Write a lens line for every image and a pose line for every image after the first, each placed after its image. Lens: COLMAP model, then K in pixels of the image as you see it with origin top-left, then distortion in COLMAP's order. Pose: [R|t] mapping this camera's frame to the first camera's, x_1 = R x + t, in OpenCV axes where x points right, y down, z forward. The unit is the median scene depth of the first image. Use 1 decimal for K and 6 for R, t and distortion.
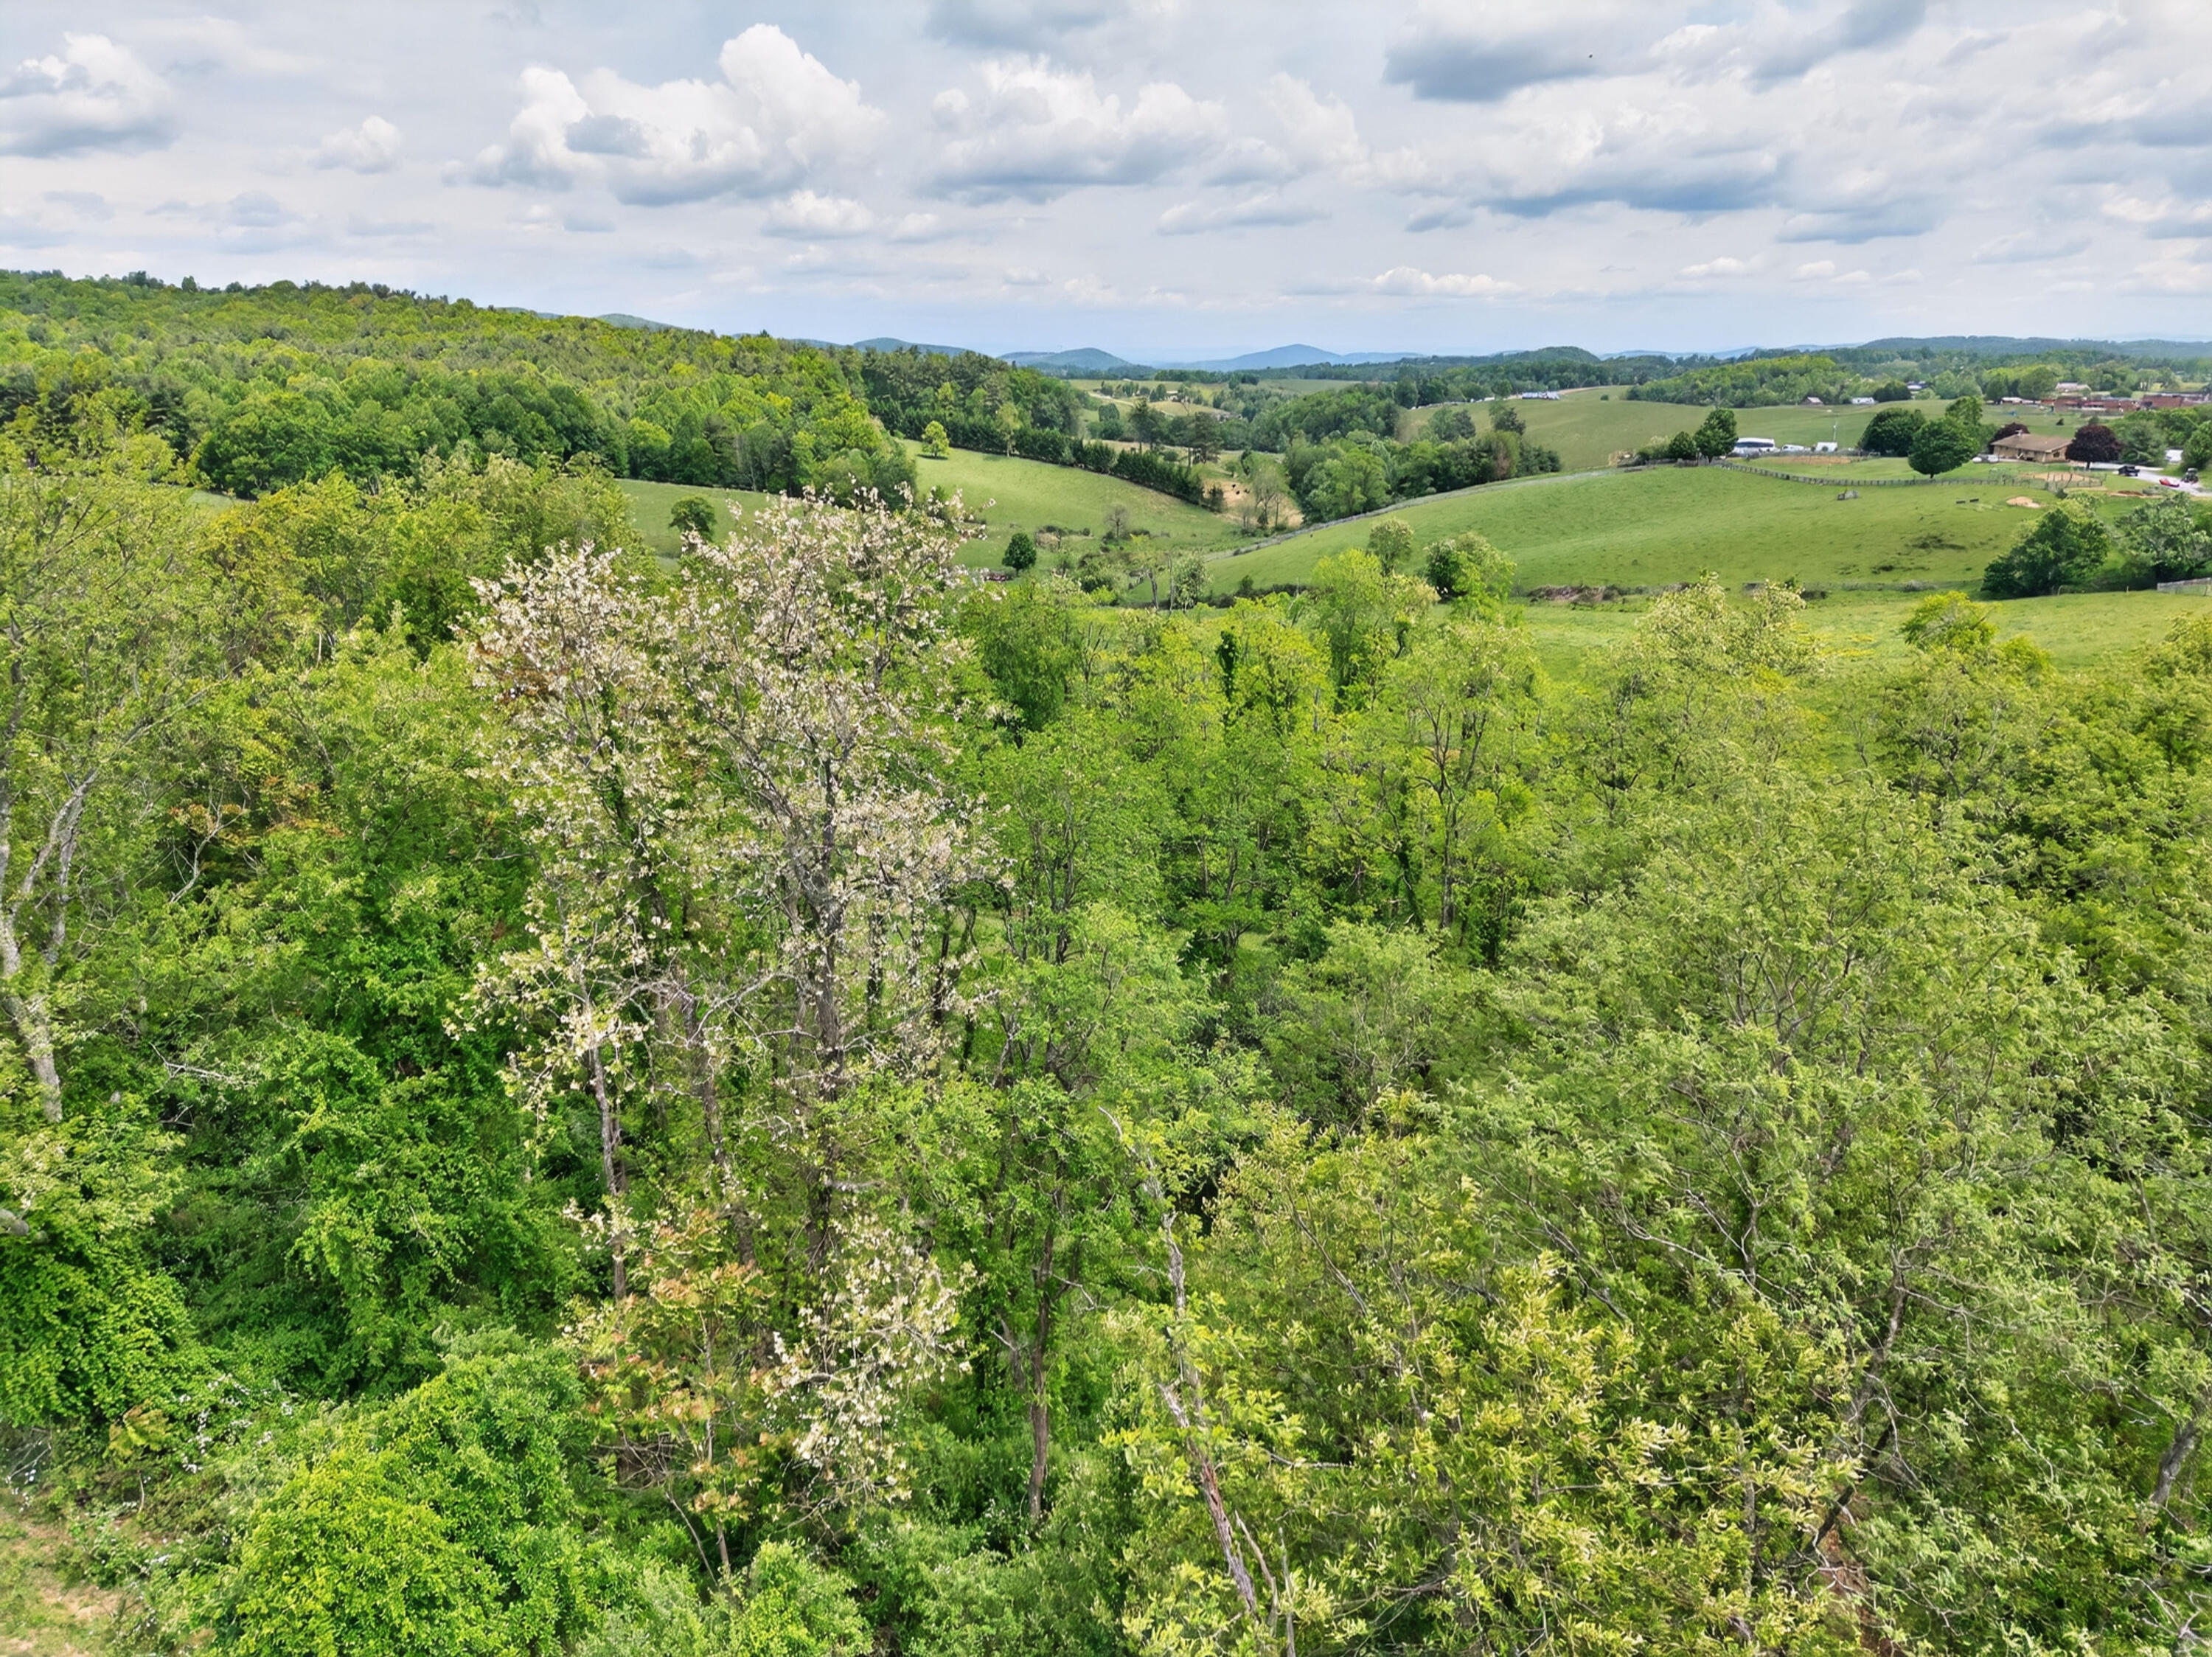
lens RADIAL K [[1481.1, 0, 1102.6], [0, 1481.1, 843.9], [0, 0, 1]] dist [0.090962, -0.097926]
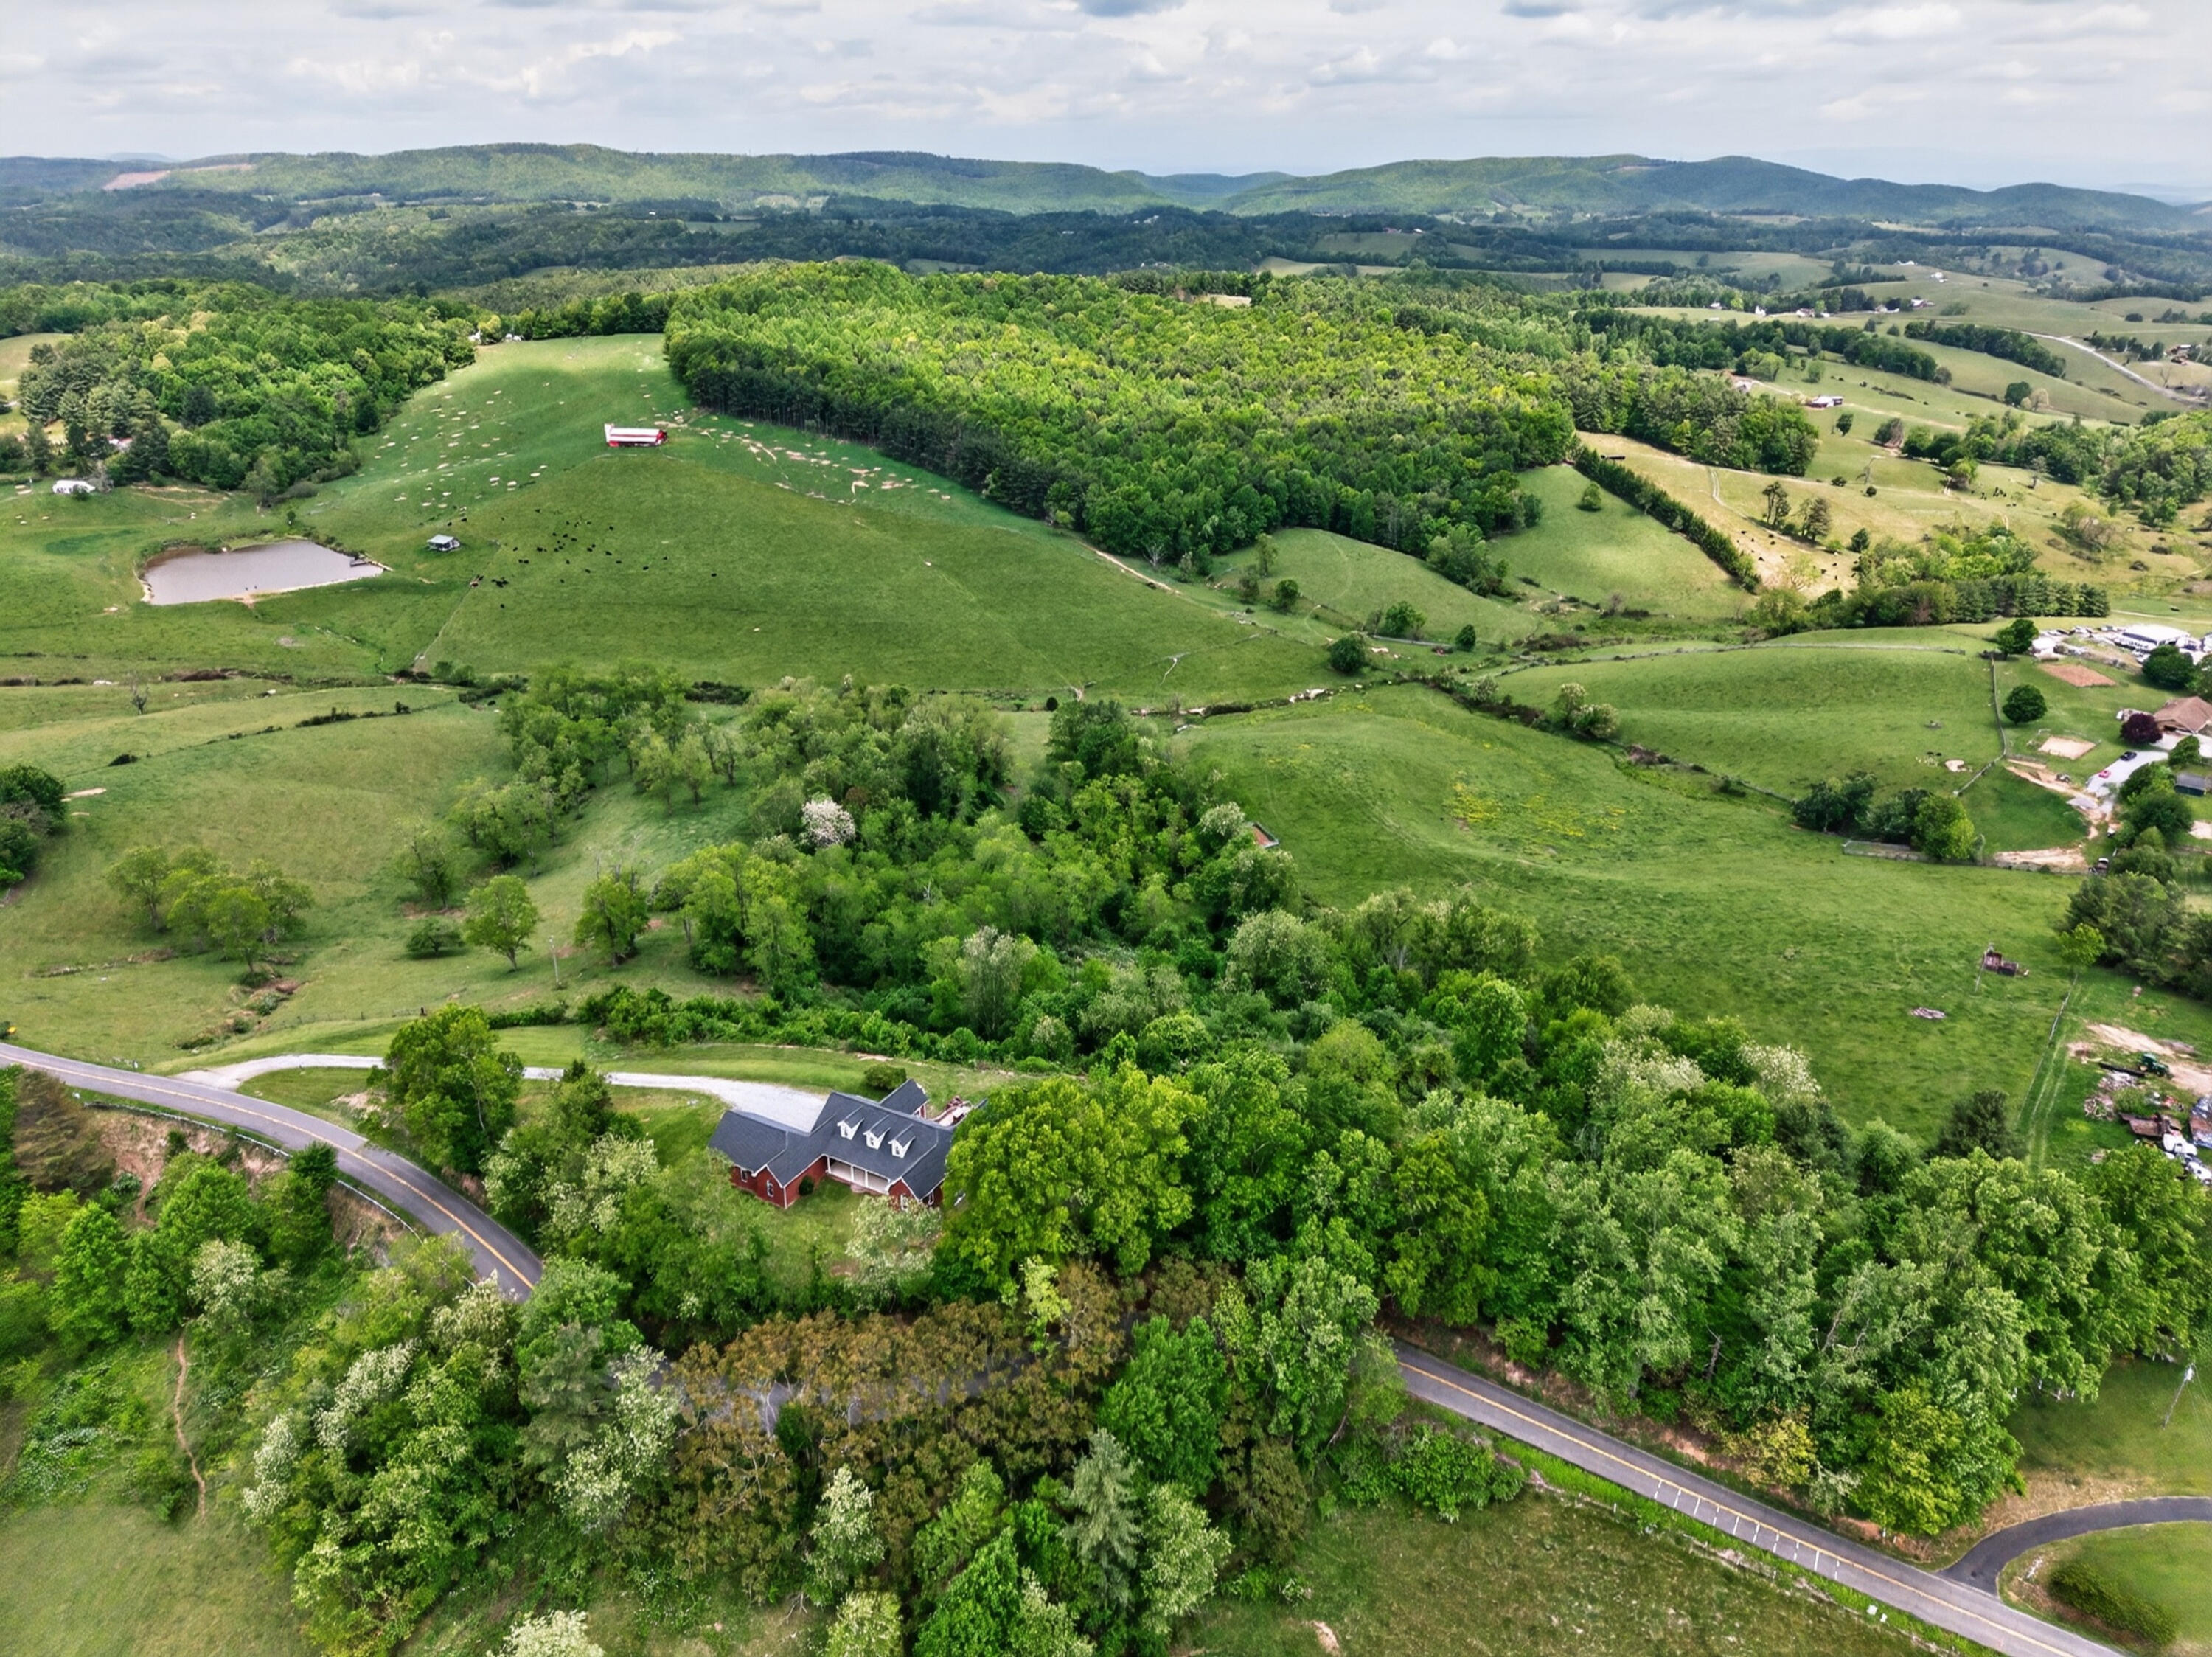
lens RADIAL K [[1481.1, 0, 1094.4], [0, 1481.1, 842.6], [0, 0, 1]] dist [0.090962, -0.097926]
pose [[0.772751, 0.259766, -0.579118, 0.652155], [-0.195336, 0.965462, 0.172414, -0.189183], [0.603904, -0.020111, 0.796804, -0.553450]]
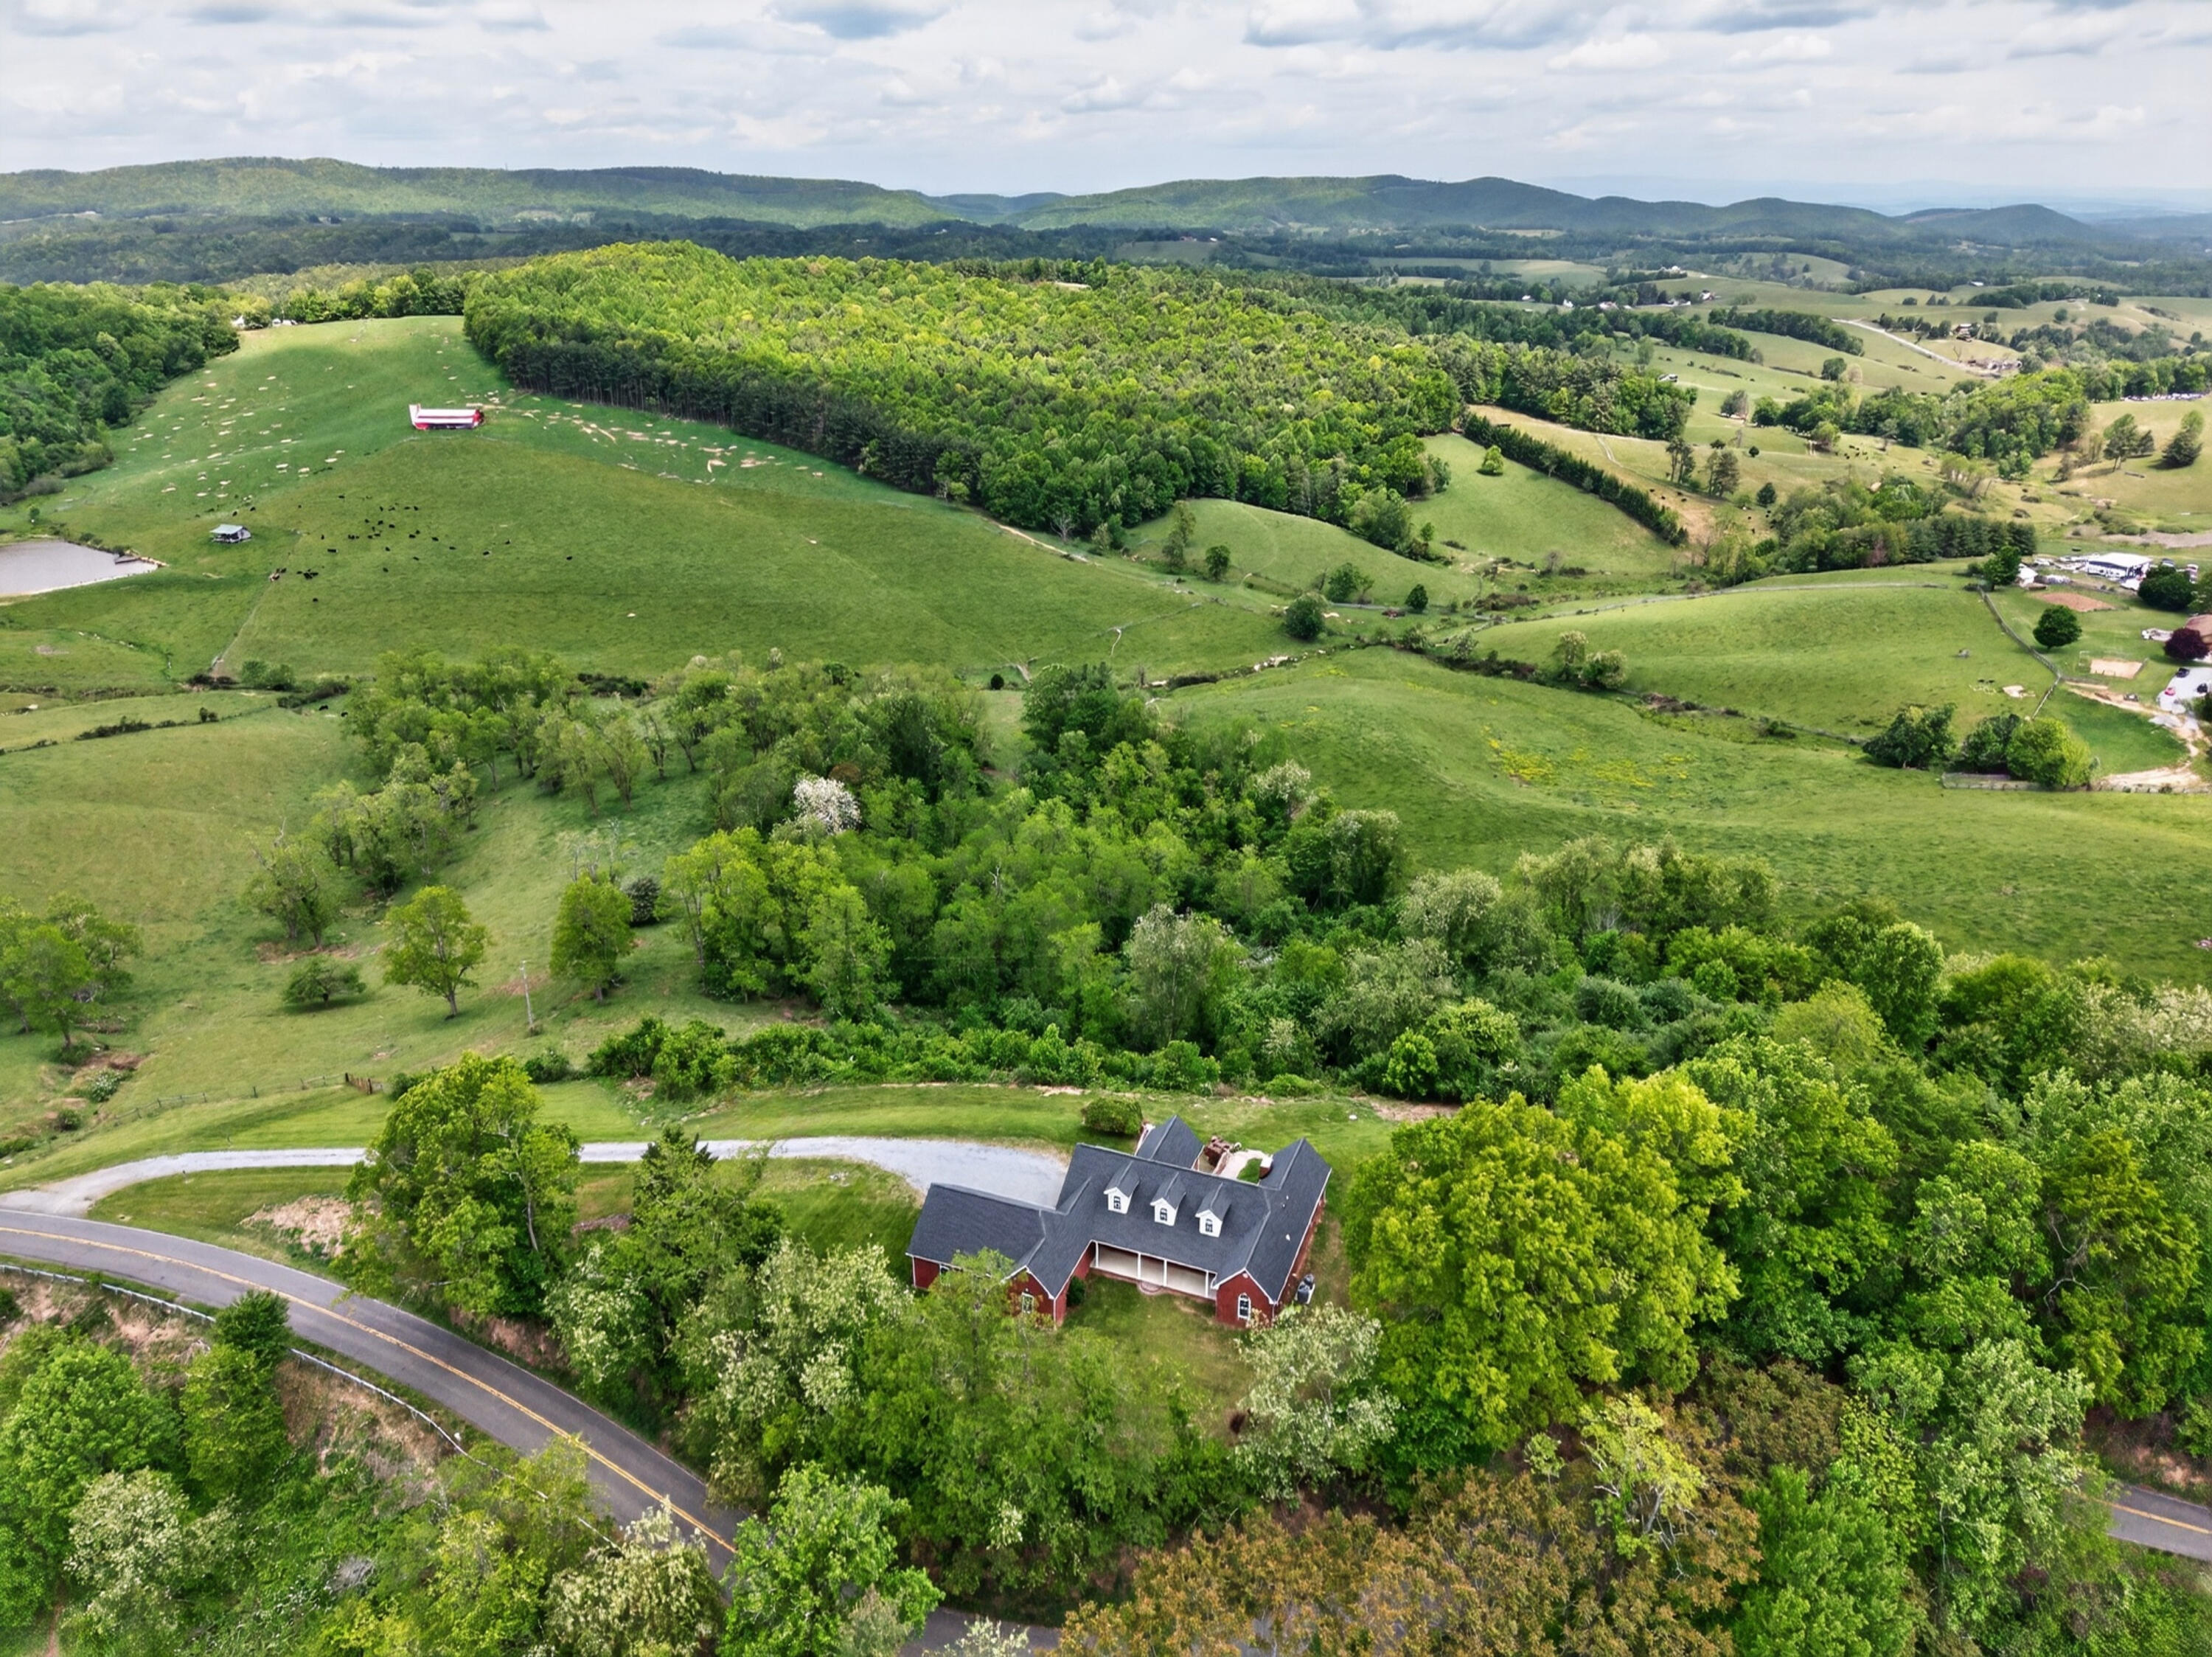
lens RADIAL K [[1481.1, 0, 1096.9], [0, 1481.1, 838.6], [0, 0, 1]] dist [0.090962, -0.097926]
pose [[0.856063, 0.202941, -0.475364, 0.448202], [-0.158856, 0.978484, 0.131655, -0.110121], [0.491854, -0.037190, 0.869883, -0.490048]]
